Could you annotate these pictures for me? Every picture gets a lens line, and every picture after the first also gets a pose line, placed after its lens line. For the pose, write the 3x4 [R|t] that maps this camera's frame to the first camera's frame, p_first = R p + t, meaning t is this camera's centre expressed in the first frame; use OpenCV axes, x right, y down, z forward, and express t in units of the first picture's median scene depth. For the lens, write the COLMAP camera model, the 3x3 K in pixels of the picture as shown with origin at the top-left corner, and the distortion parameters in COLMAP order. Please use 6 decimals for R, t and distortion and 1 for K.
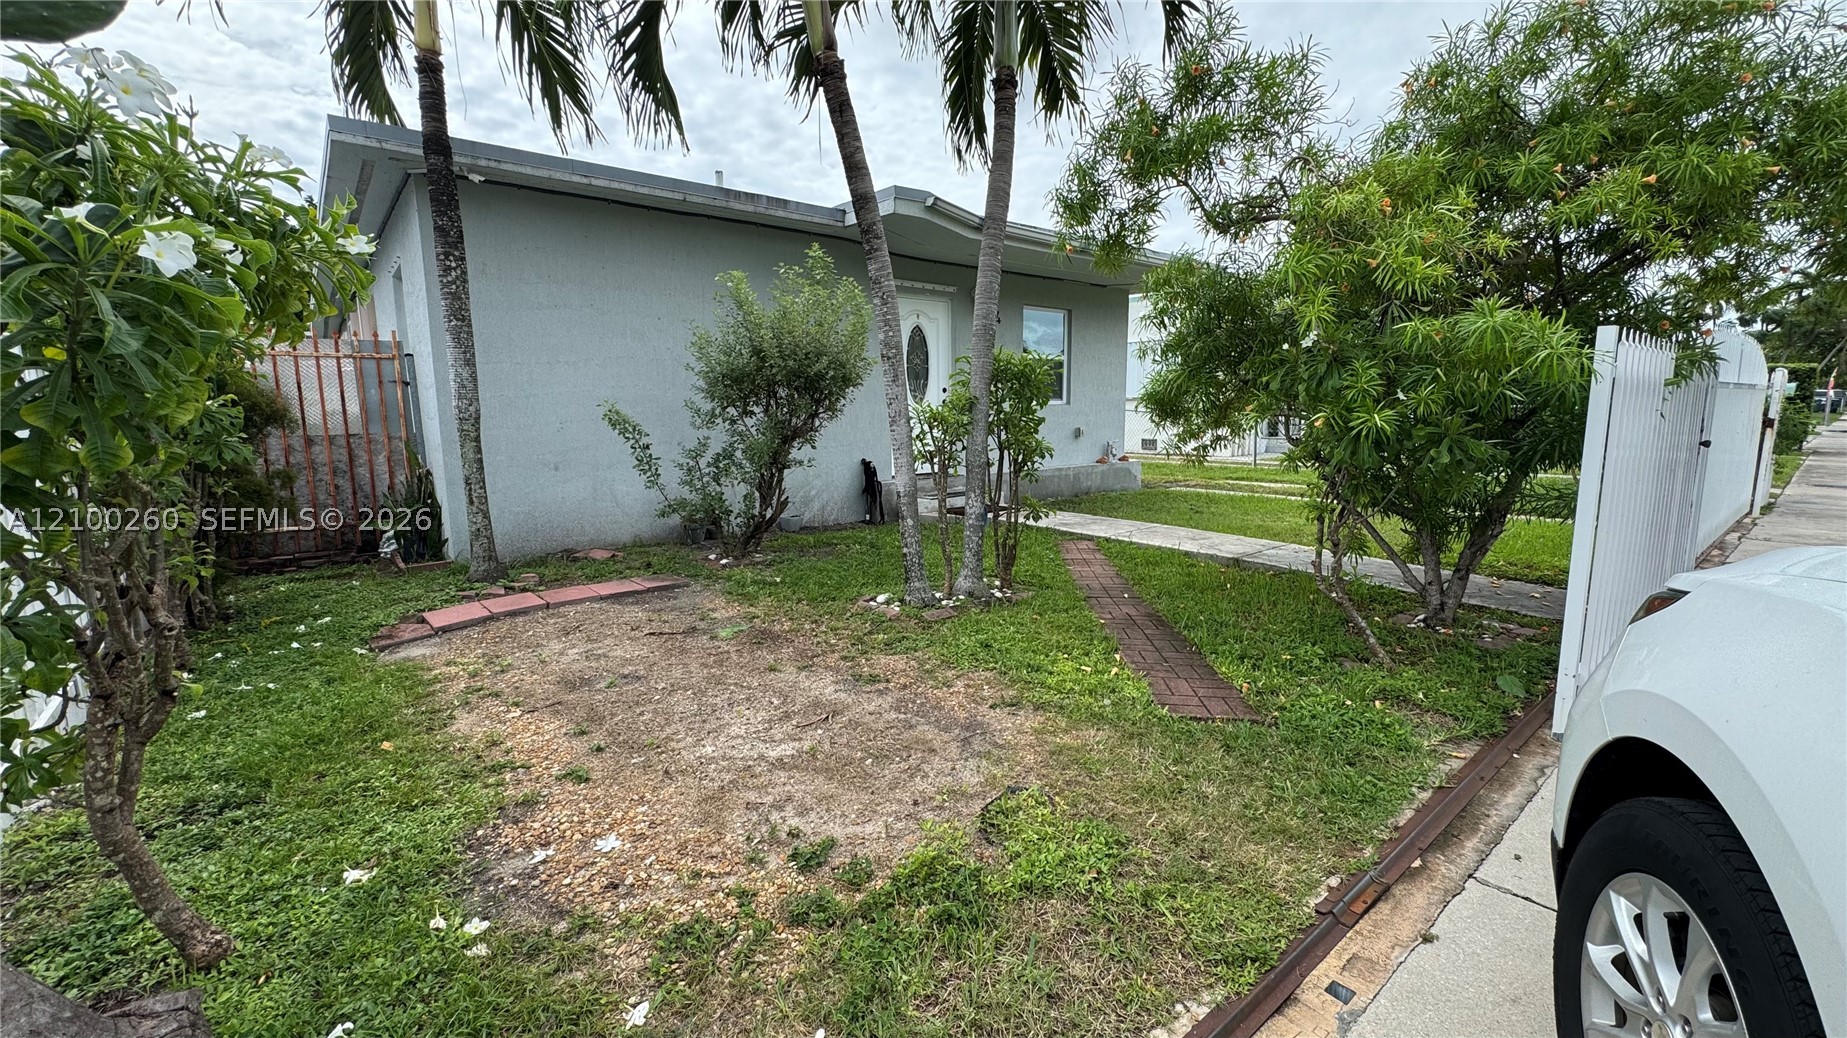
lens RADIAL K [[741.4, 0, 922.7], [0, 741.4, 517.9], [0, 0, 1]] dist [-0.003715, 0.000043]
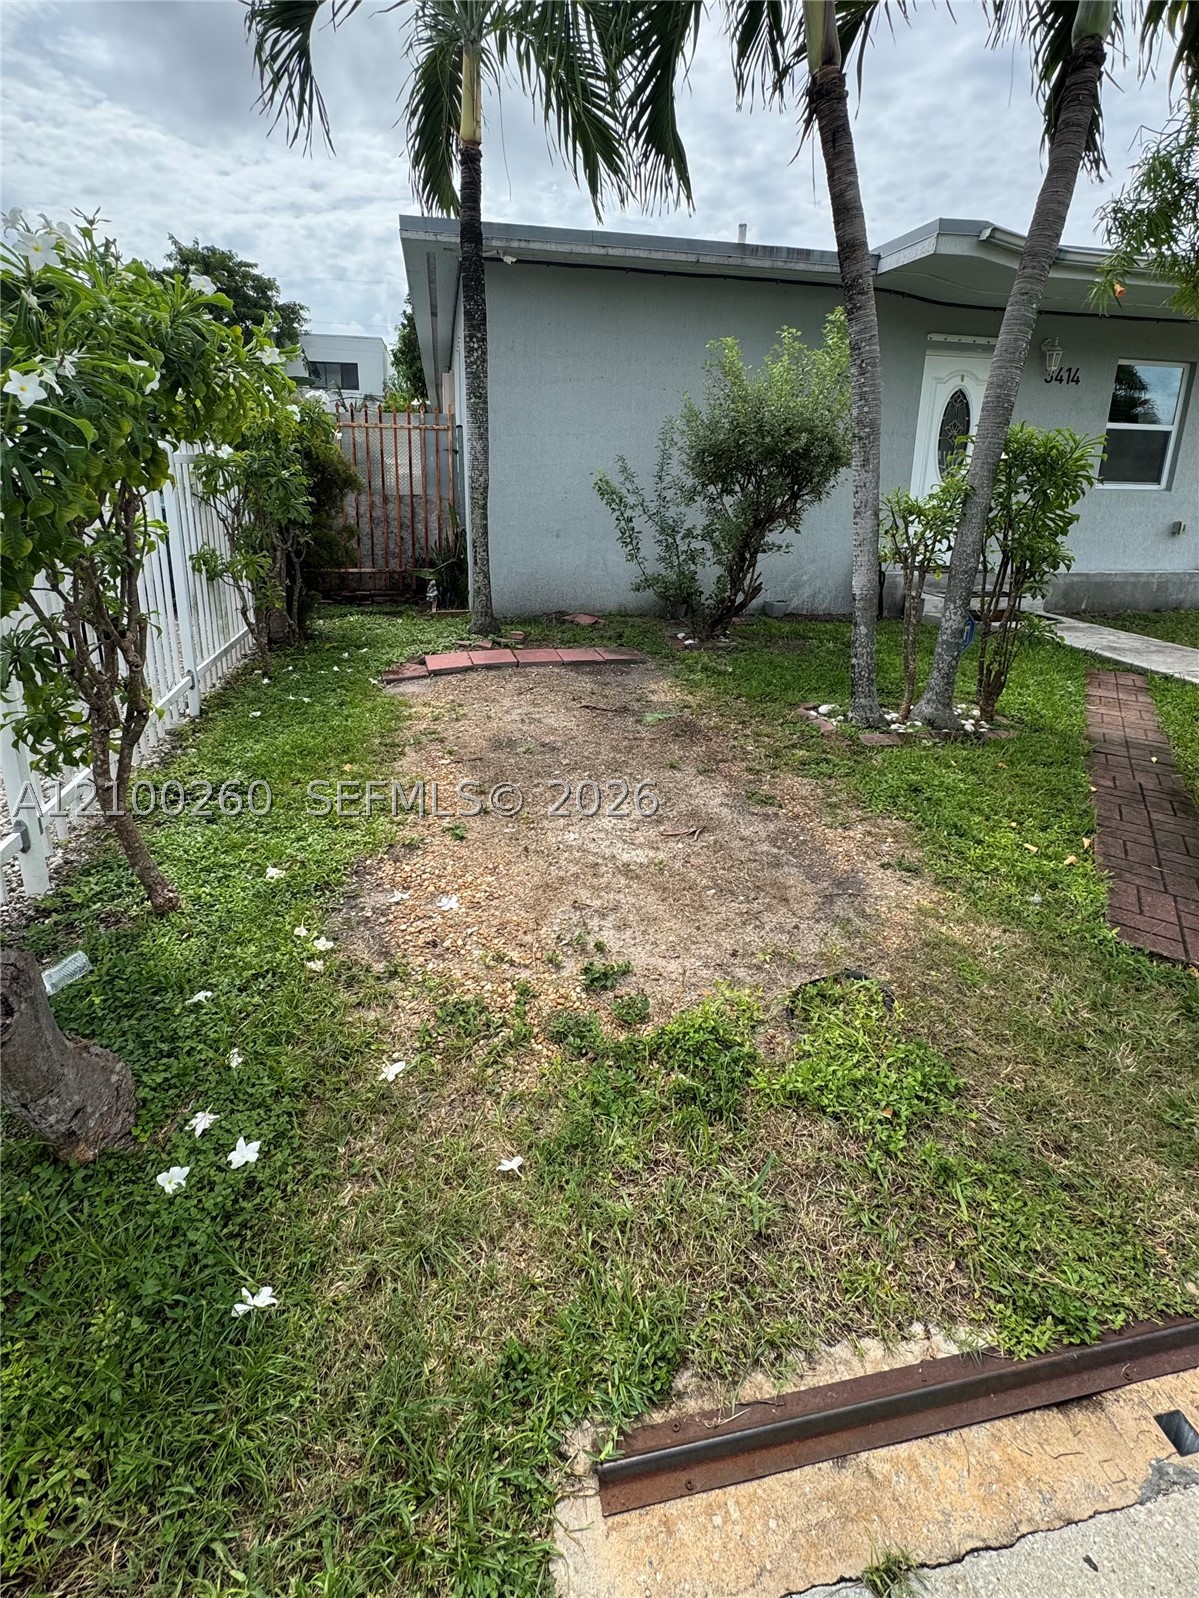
lens RADIAL K [[750.1, 0, 589.4], [0, 750.1, 672.1], [0, 0, 1]] dist [-0.004764, 0.000600]
pose [[0.883376, 0.145836, -0.445397, 0.118769], [-0.096087, 0.986522, 0.132443, -0.038086], [0.458709, -0.074200, 0.885483, 0.078956]]
